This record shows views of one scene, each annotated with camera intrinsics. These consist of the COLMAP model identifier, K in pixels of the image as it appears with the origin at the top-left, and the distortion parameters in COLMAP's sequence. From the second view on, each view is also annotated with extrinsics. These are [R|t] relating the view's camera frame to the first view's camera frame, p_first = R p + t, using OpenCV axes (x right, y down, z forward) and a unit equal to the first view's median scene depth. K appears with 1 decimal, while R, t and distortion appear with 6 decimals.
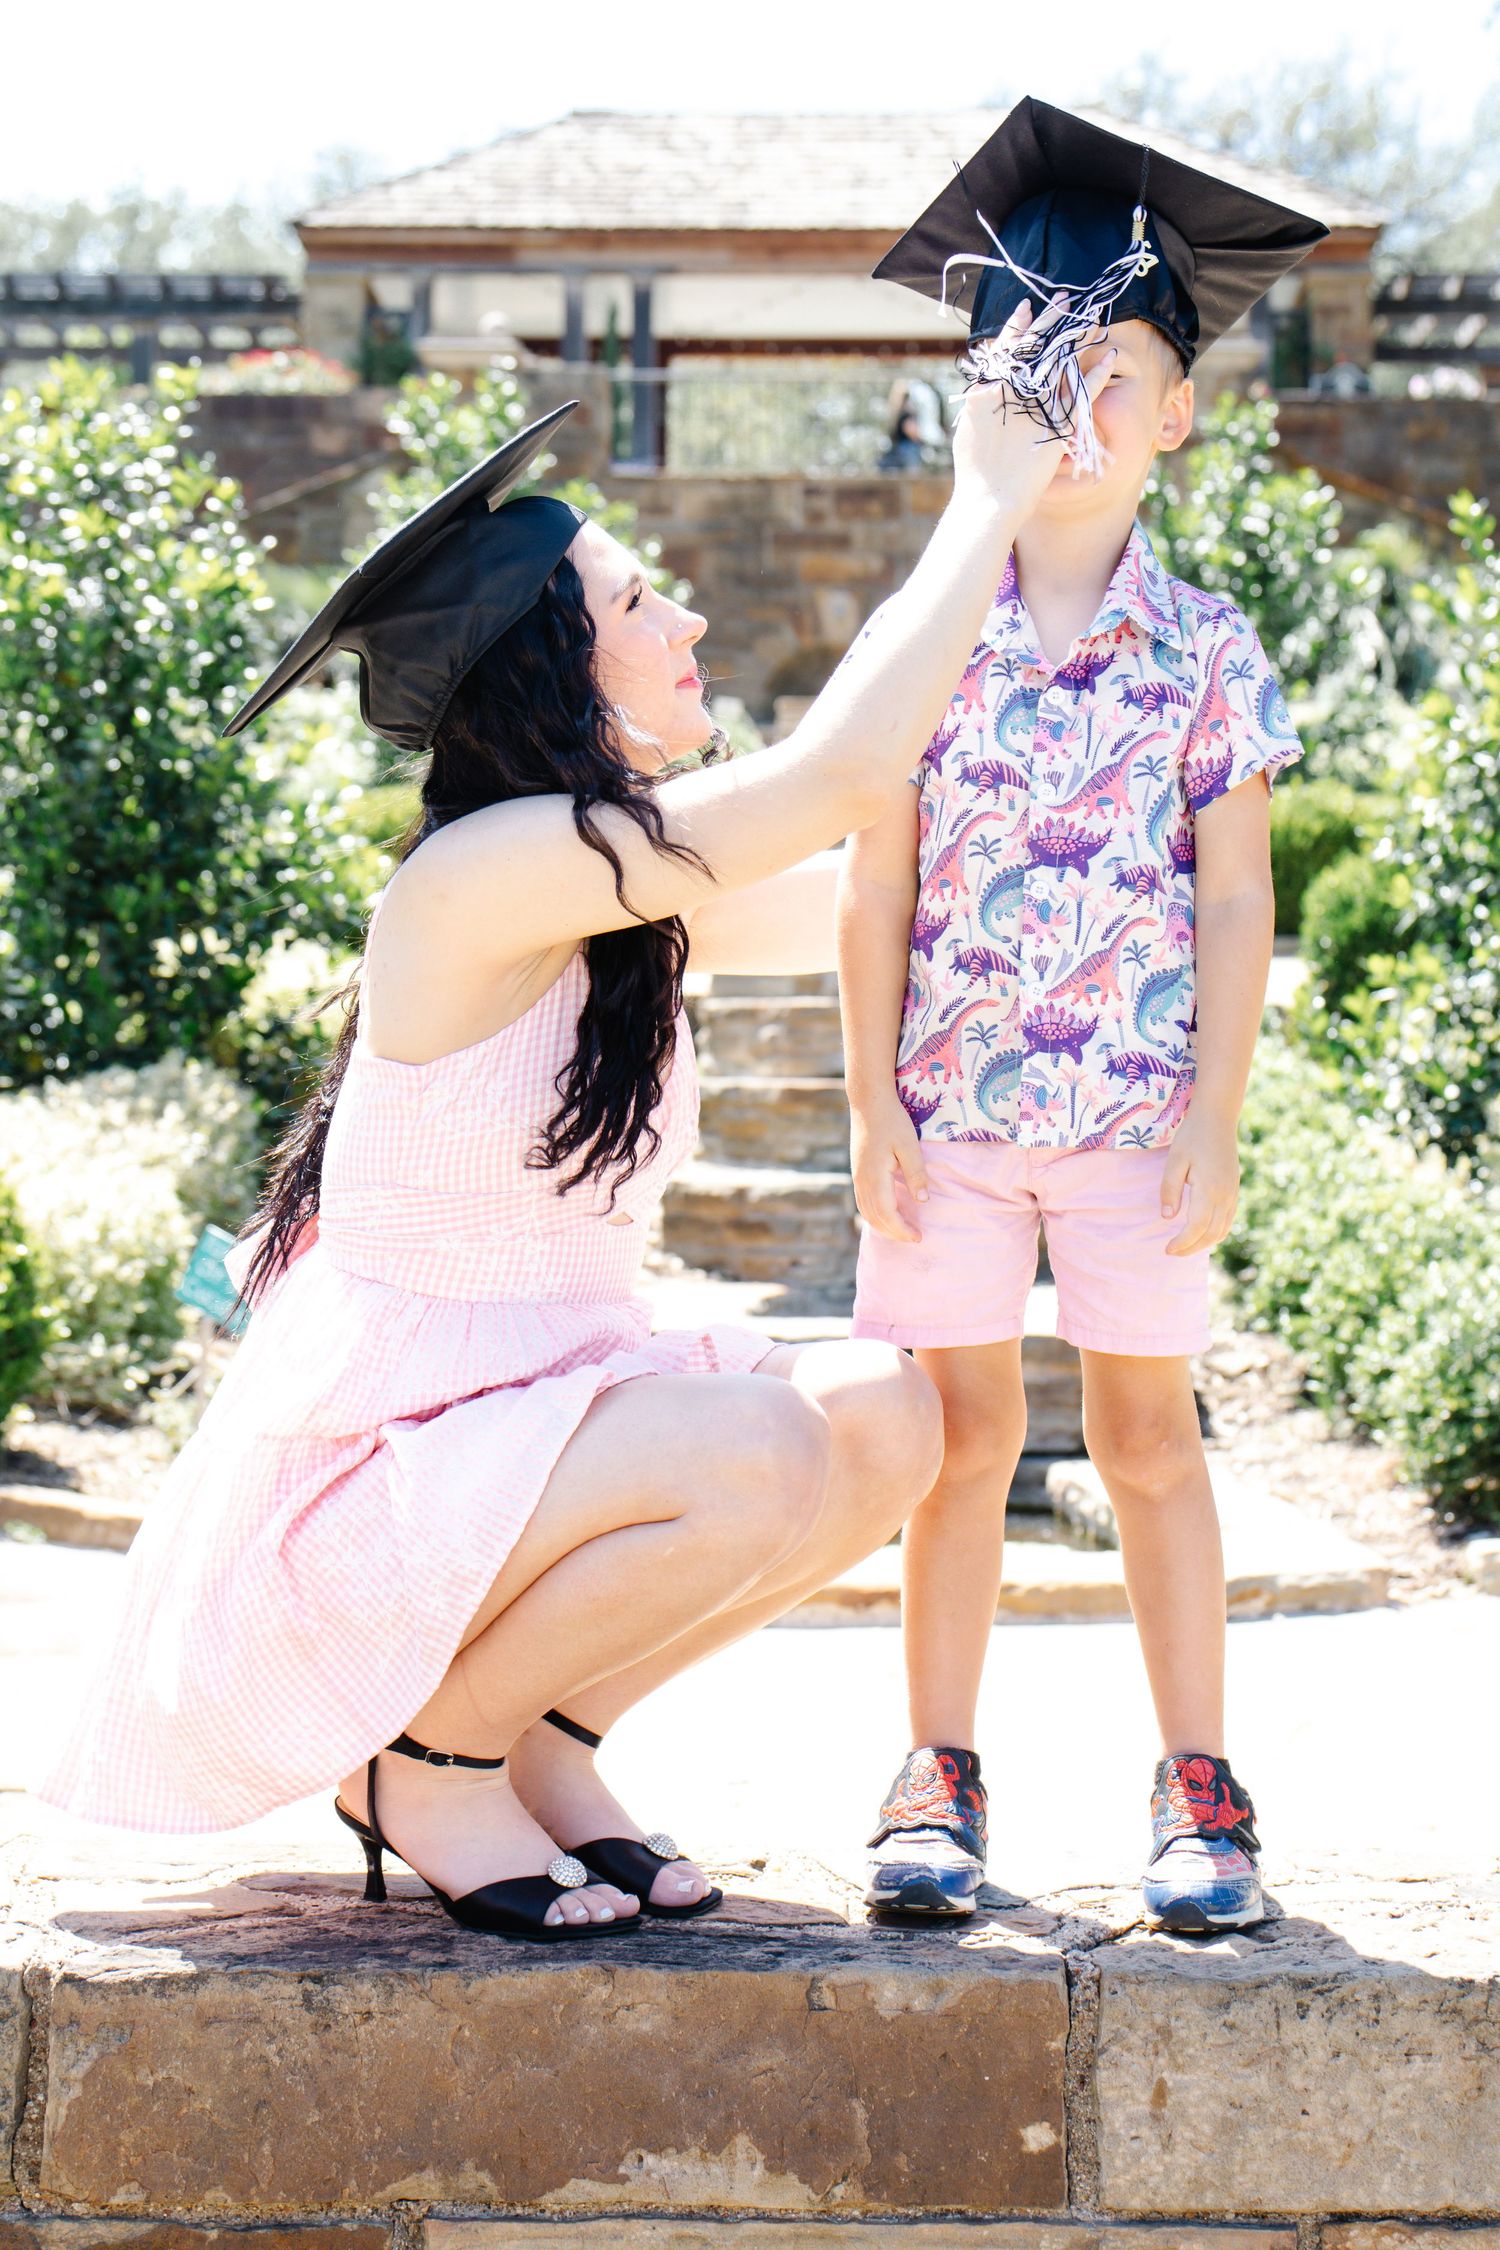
lens RADIAL K [[4535.5, 0, 710.9], [0, 4535.5, 1124.3], [0, 0, 1]] dist [0.007311, 0.316251]
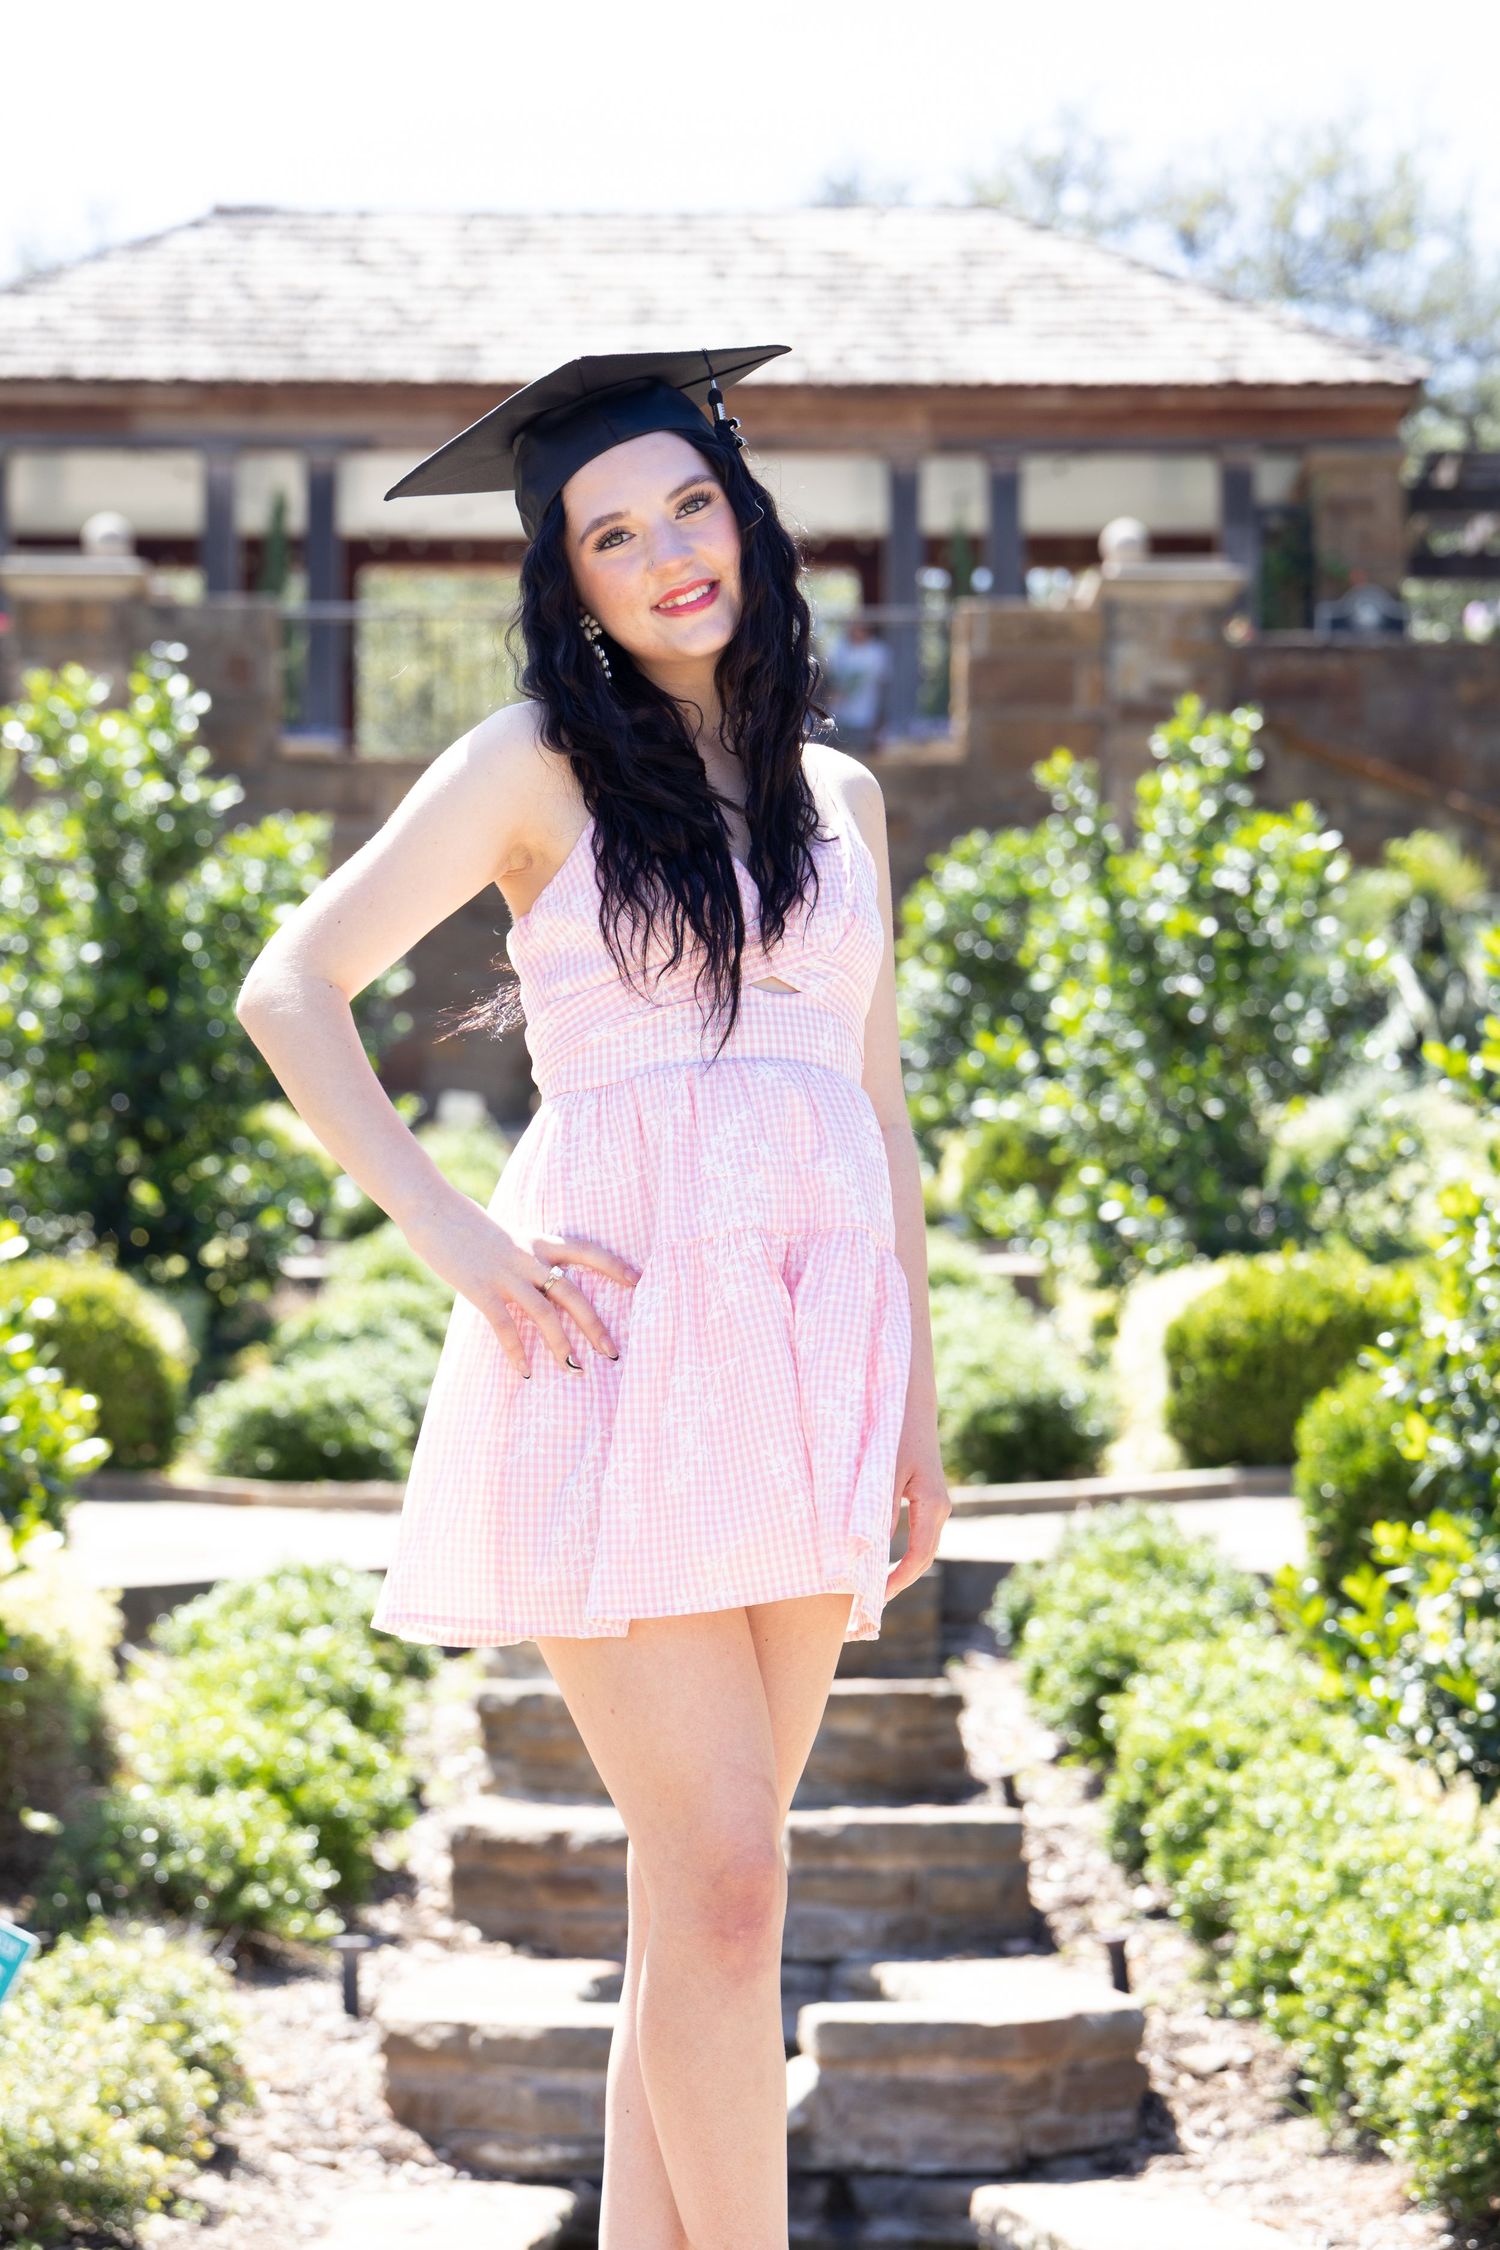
lens RADIAL K [[7048.3, 0, 787.7], [0, 7048.3, 1123.4], [0, 0, 1]] dist [0.171953, -1.358759]
pose [[0.998518, -0.001775, 0.054399, -0.020527], [0.006314, 0.996498, -0.083375, -0.005934], [-0.054060, 0.083594, 0.995032, -0.200691]]
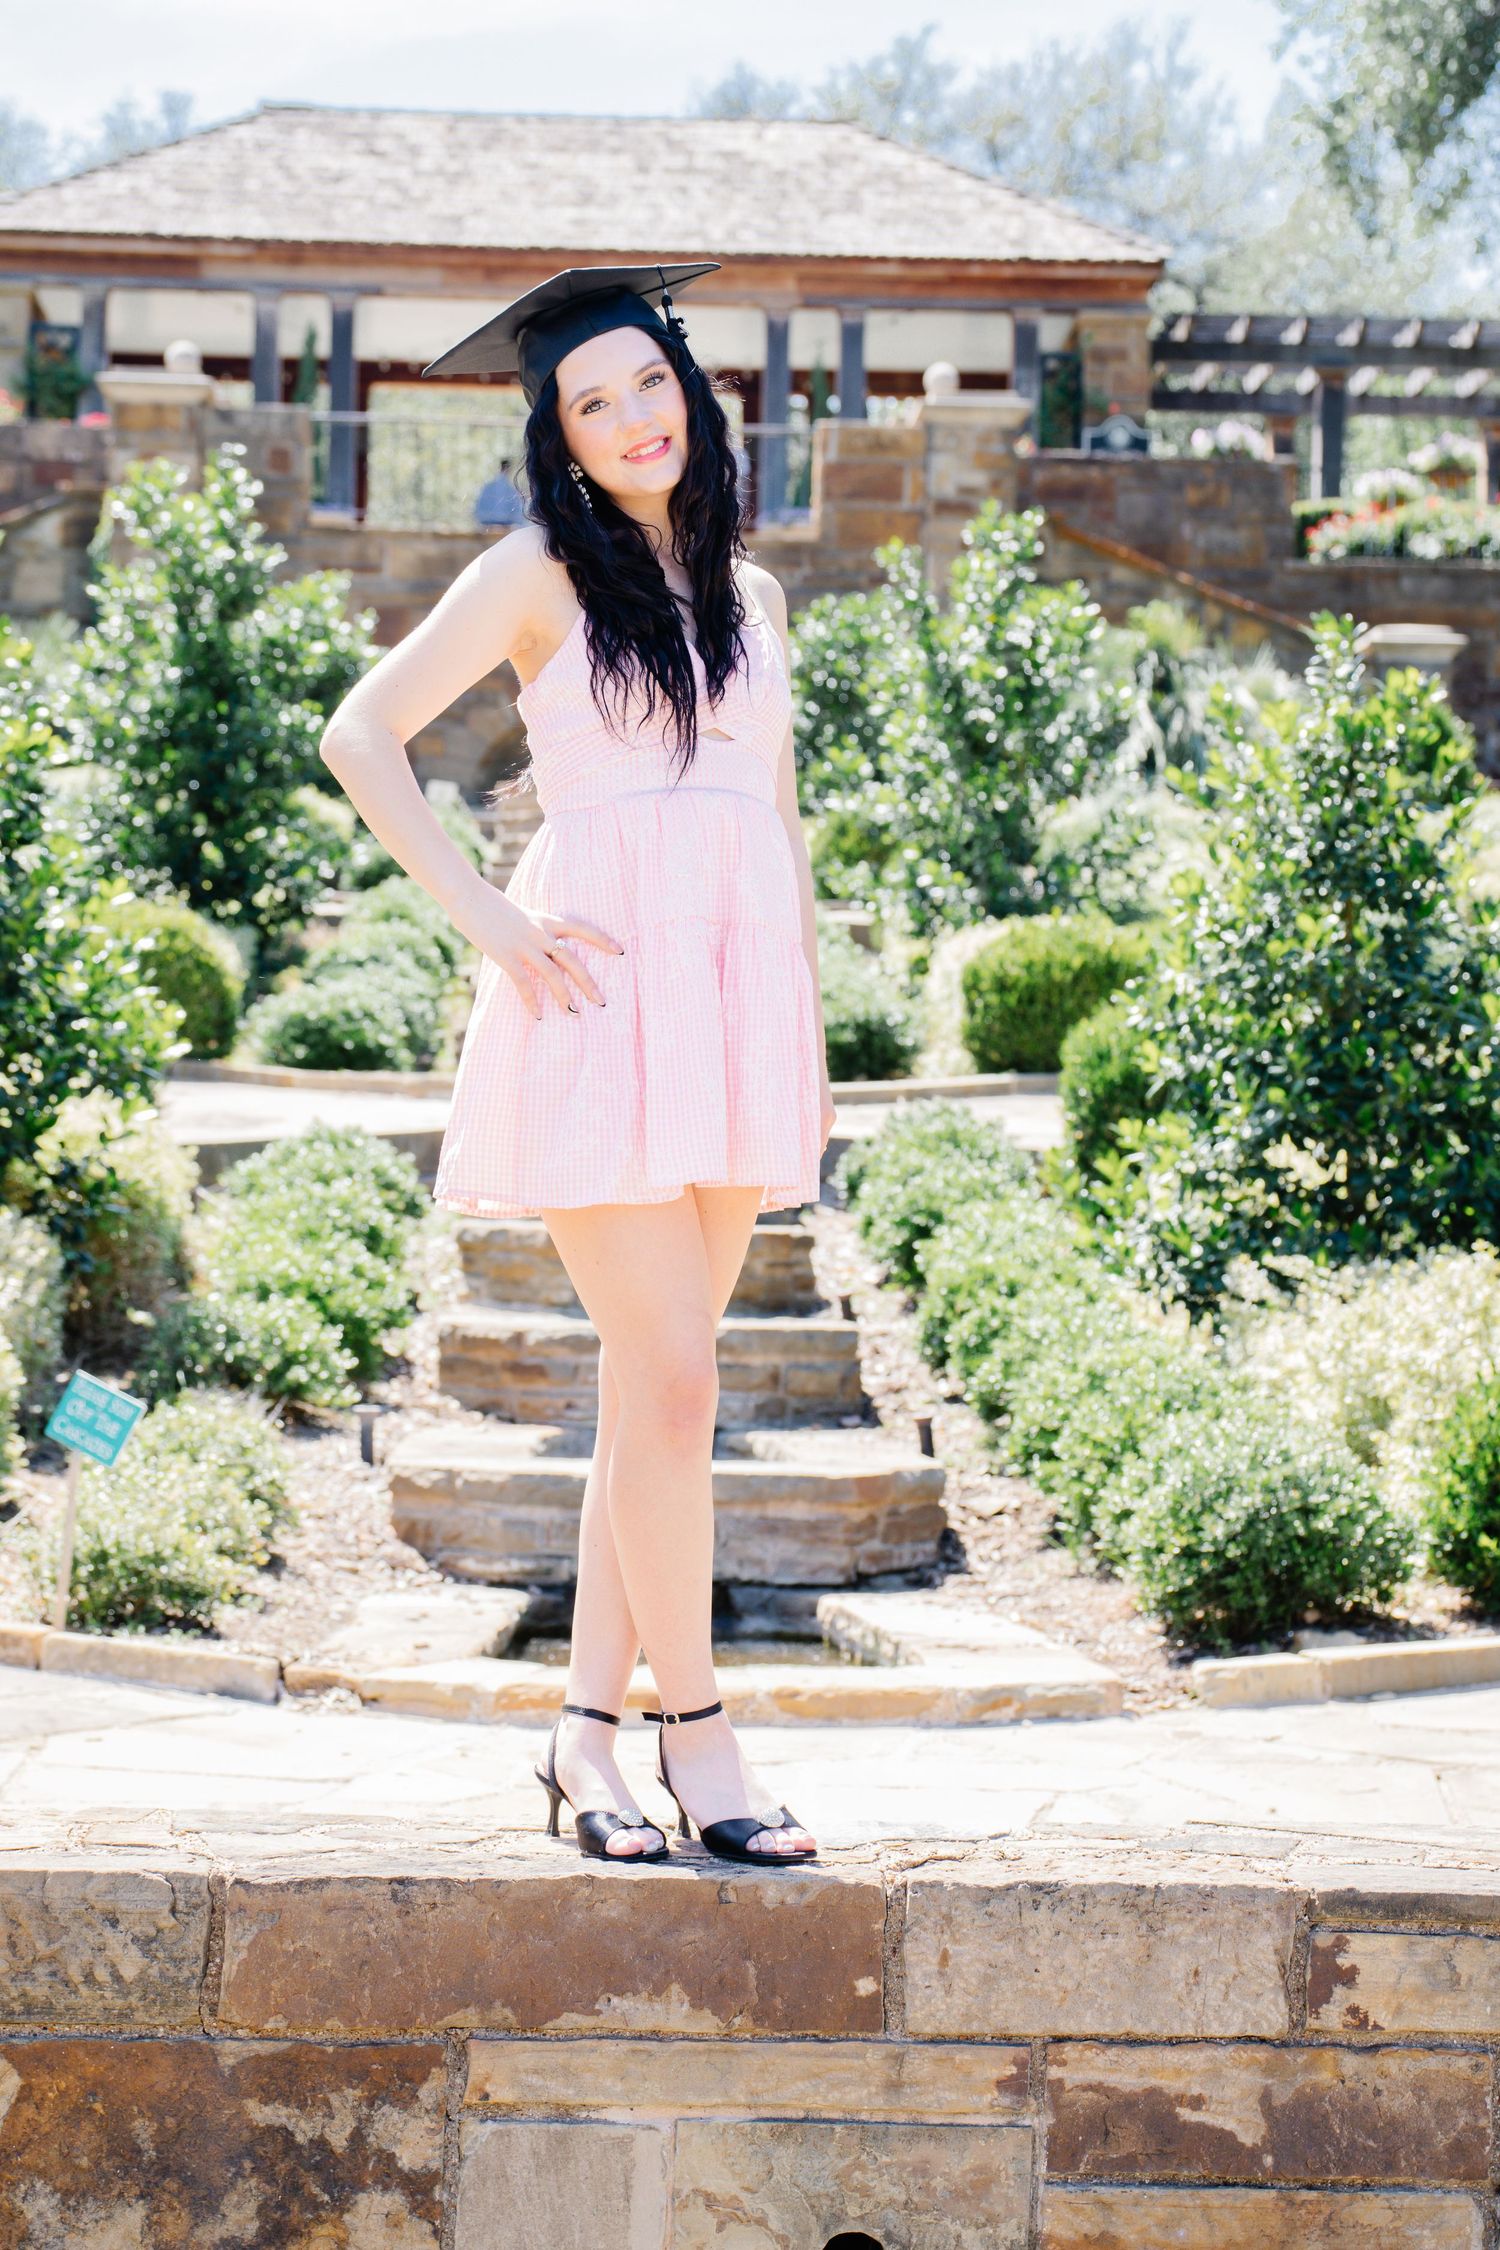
lens RADIAL K [[5213.9, 0, 750.0], [0, 5213.9, 1125.0], [0, 0, 1]] dist [0.148932, 0.257802]
pose [[0.997495, 0.014732, 0.069188, -0.025598], [-0.013221, 0.999665, -0.022256, -0.008209], [-0.069493, 0.021285, 0.997355, -0.211087]]
